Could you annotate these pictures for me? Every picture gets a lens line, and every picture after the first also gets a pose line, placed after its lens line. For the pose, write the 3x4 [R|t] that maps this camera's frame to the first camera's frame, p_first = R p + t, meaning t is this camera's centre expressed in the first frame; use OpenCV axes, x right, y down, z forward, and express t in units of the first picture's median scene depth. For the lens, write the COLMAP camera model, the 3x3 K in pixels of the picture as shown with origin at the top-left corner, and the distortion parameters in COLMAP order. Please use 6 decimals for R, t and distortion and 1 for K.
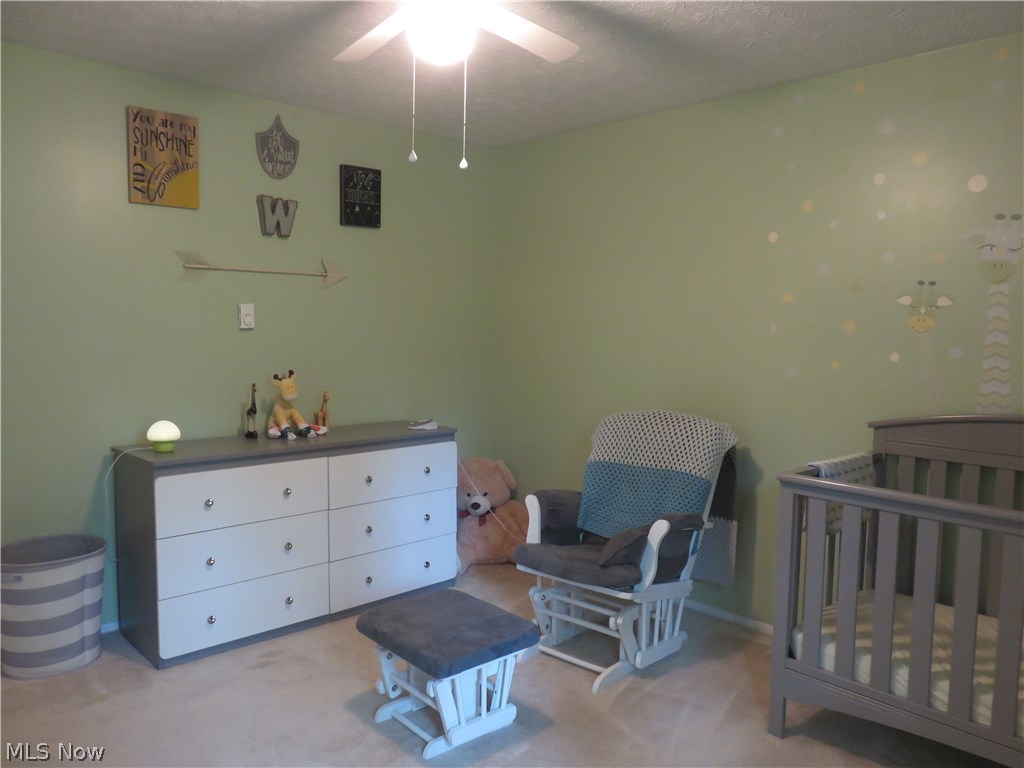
lens RADIAL K [[768.2, 0, 511.6], [0, 768.2, 385.2], [0, 0, 1]] dist [-0.007578, -0.002849]
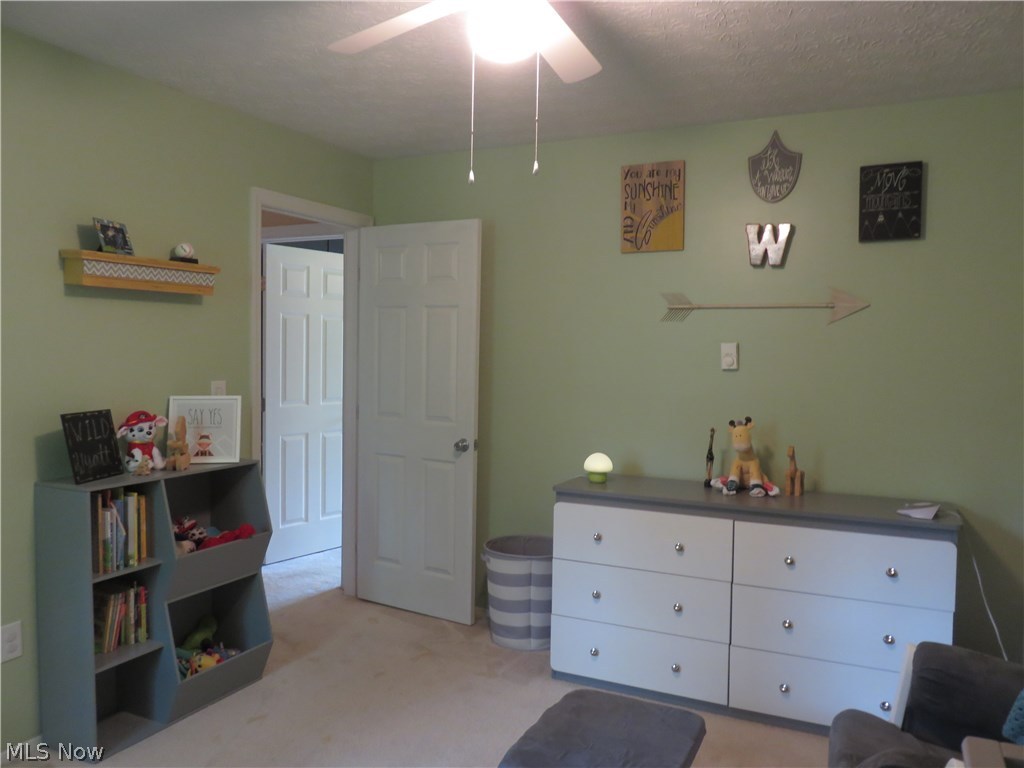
lens RADIAL K [[768.2, 0, 513.4], [0, 768.2, 383.9], [0, 0, 1]] dist [-0.007578, -0.002849]
pose [[0.357765, 0.028776, -0.933368, 0.465256], [-0.086448, 0.996253, -0.002422, -0.034128], [0.929802, 0.081554, 0.358912, 0.459254]]
